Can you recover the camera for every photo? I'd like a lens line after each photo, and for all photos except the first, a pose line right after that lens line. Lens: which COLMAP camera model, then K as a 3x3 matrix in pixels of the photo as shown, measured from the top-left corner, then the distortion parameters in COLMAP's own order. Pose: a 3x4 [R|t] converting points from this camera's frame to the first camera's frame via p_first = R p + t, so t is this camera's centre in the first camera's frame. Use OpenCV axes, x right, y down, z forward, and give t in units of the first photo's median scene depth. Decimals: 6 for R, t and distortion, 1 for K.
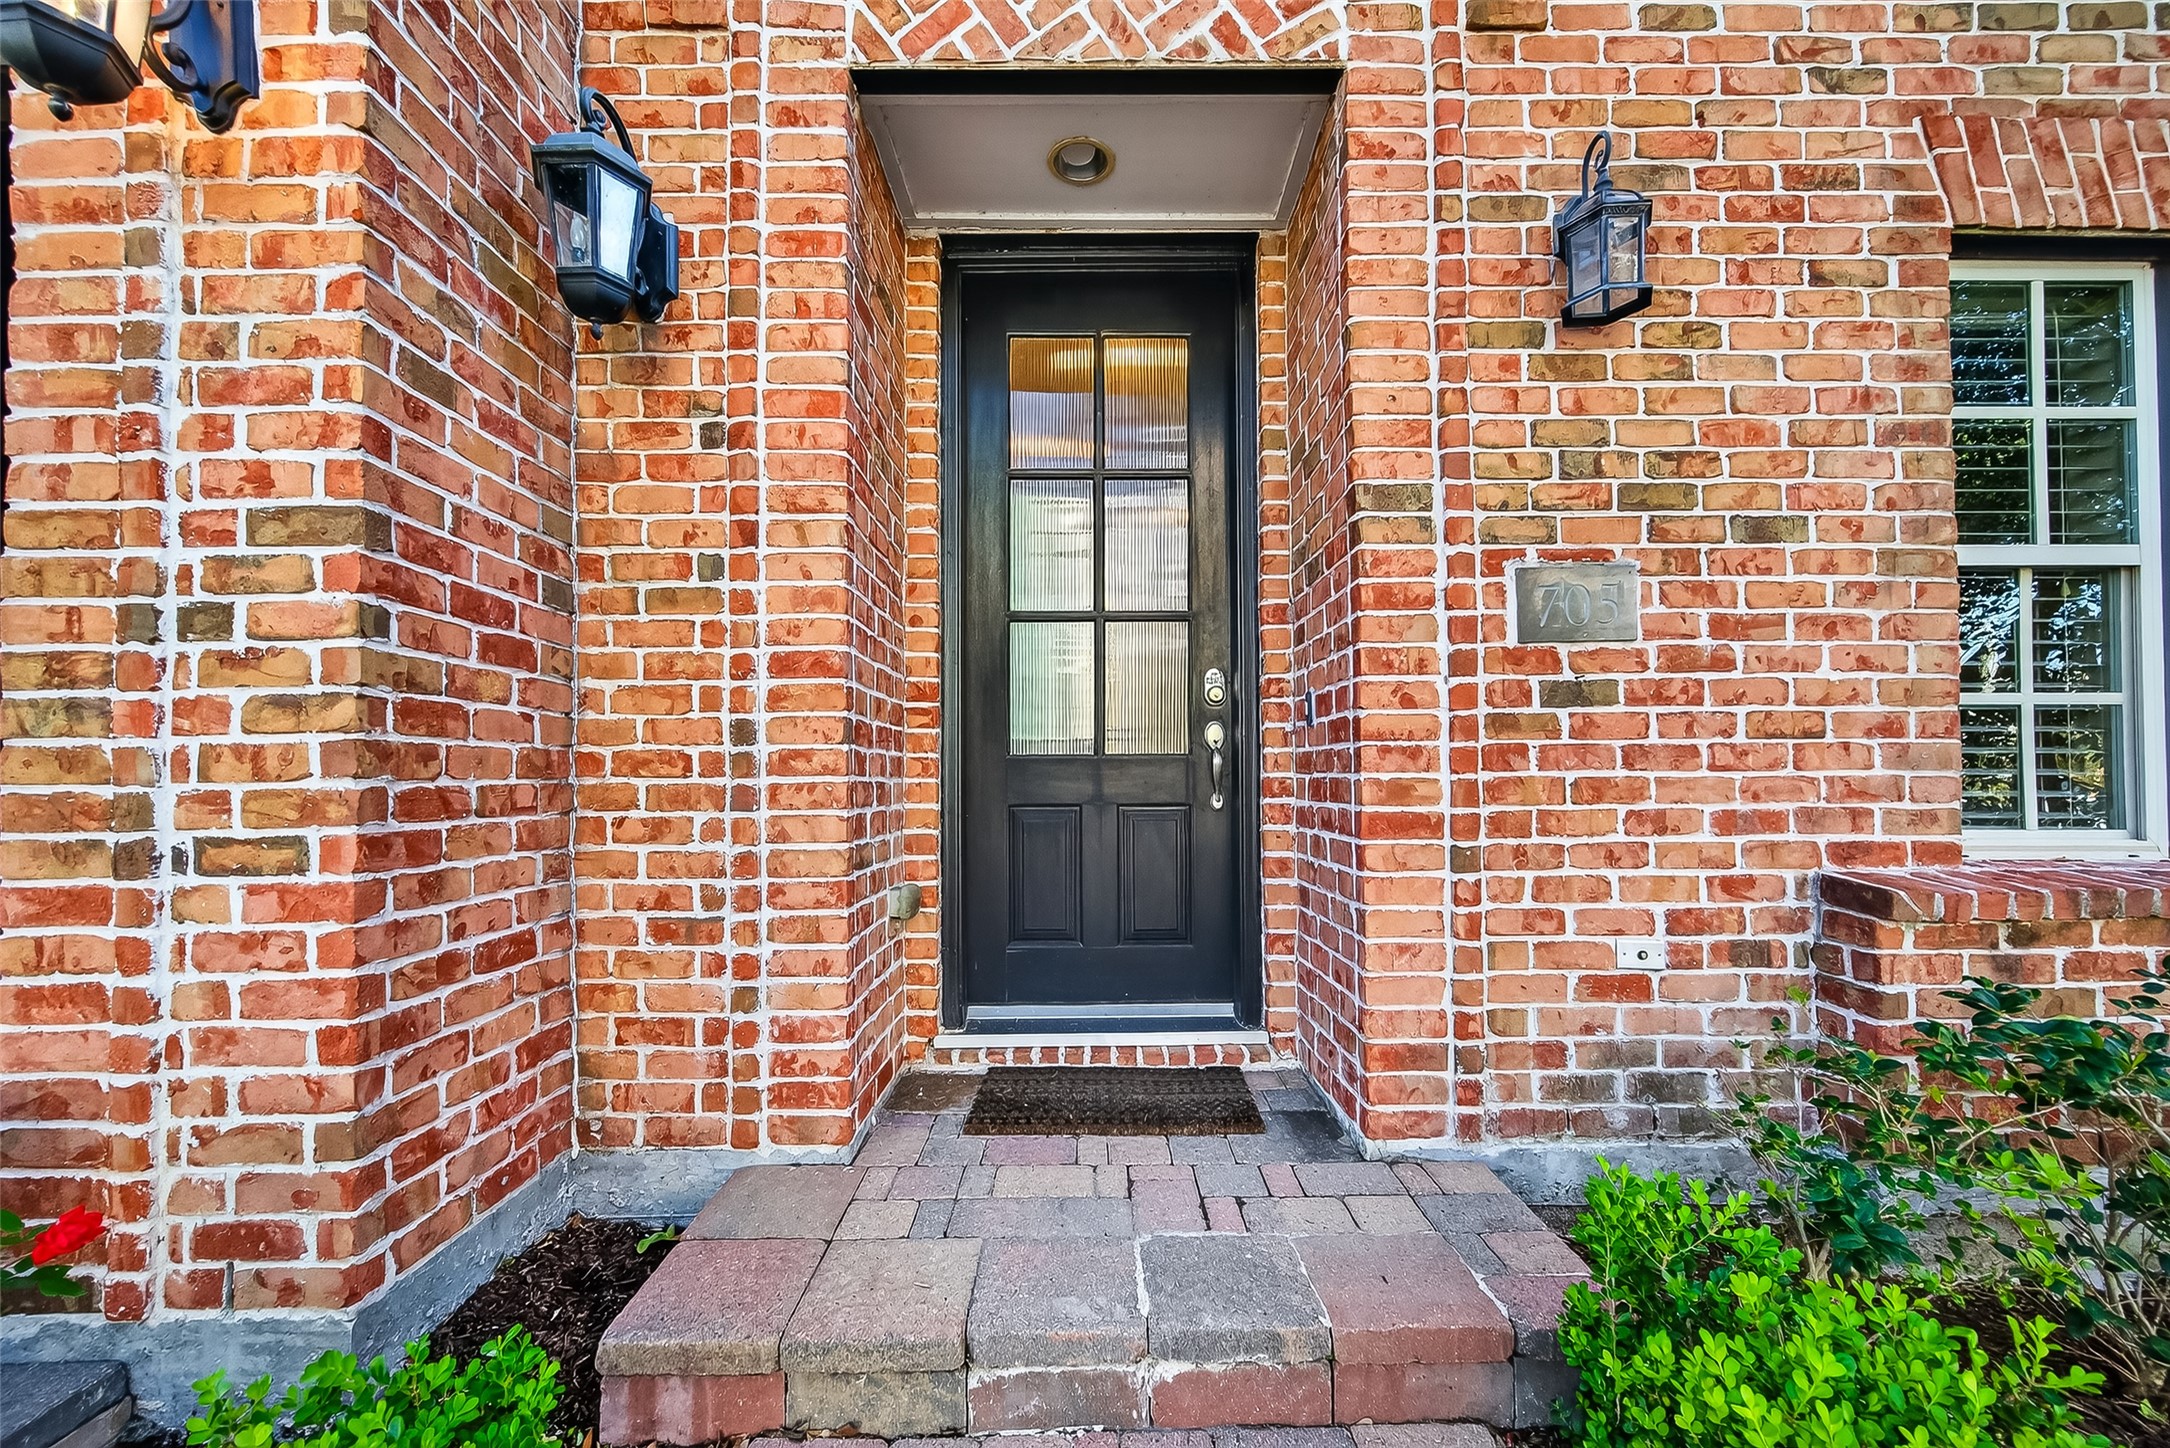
lens RADIAL K [[884.9, 0, 1088.5], [0, 884.9, 759.2], [0, 0, 1]] dist [0.000200, 0.000146]
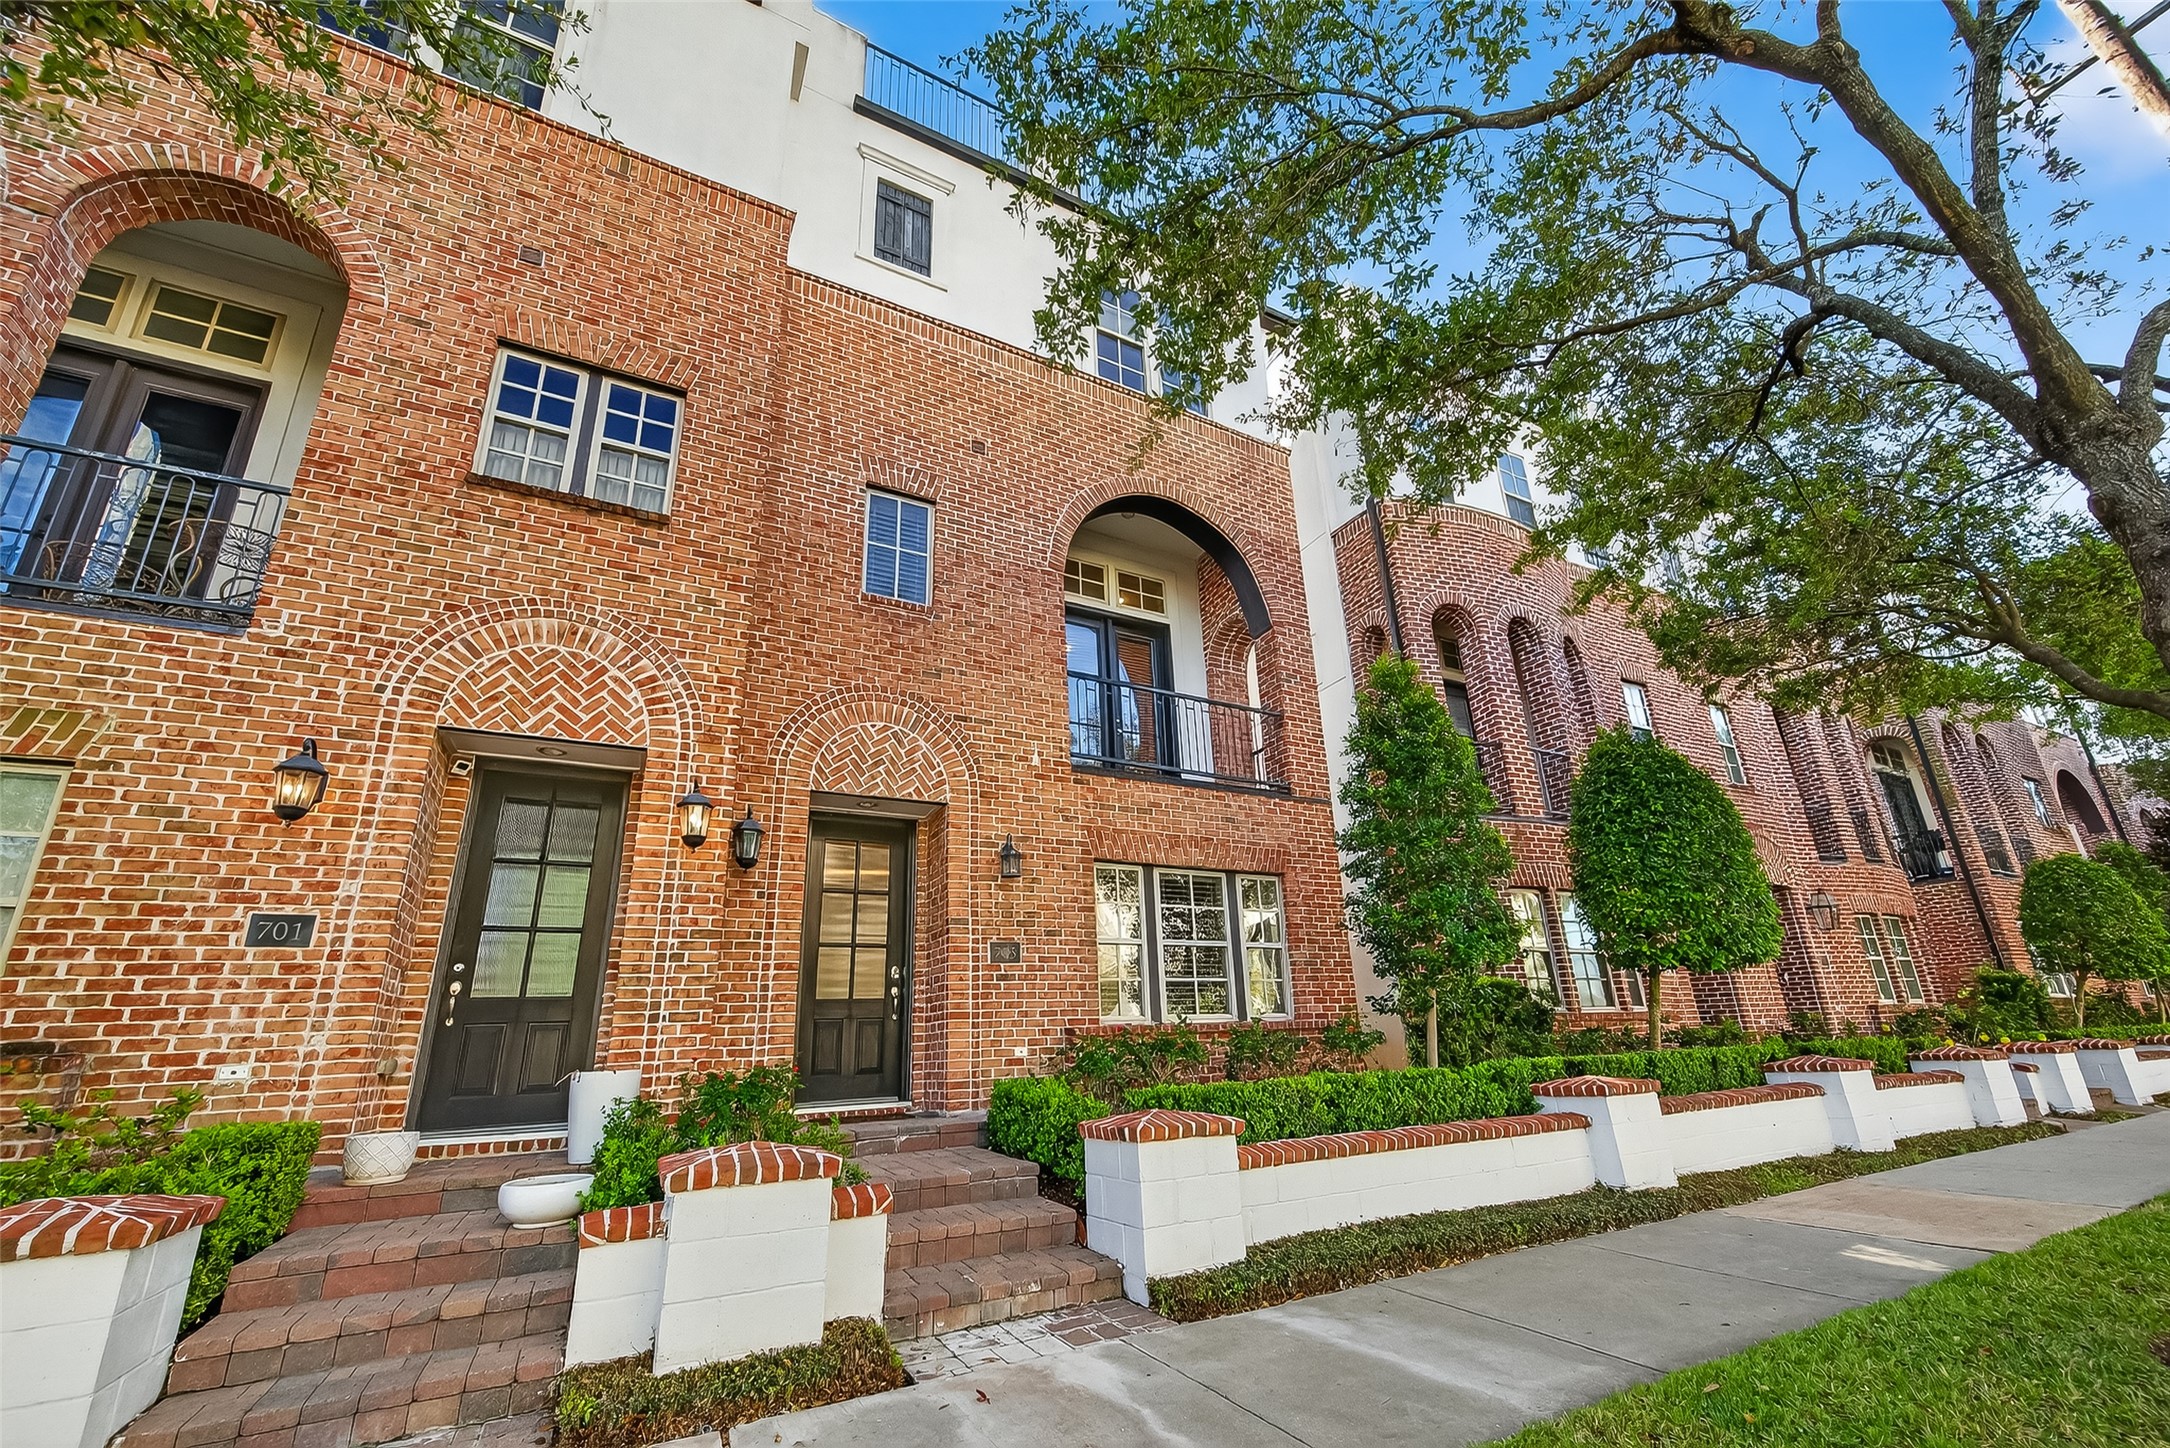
lens RADIAL K [[884.9, 0, 1088.5], [0, 884.9, 759.2], [0, 0, 1]] dist [0.000200, 0.000146]
pose [[0.891745, 0.115448, 0.437565, -0.842563], [0.022100, 0.954648, -0.296916, 0.157709], [-0.451999, 0.274444, 0.848751, -2.499237]]
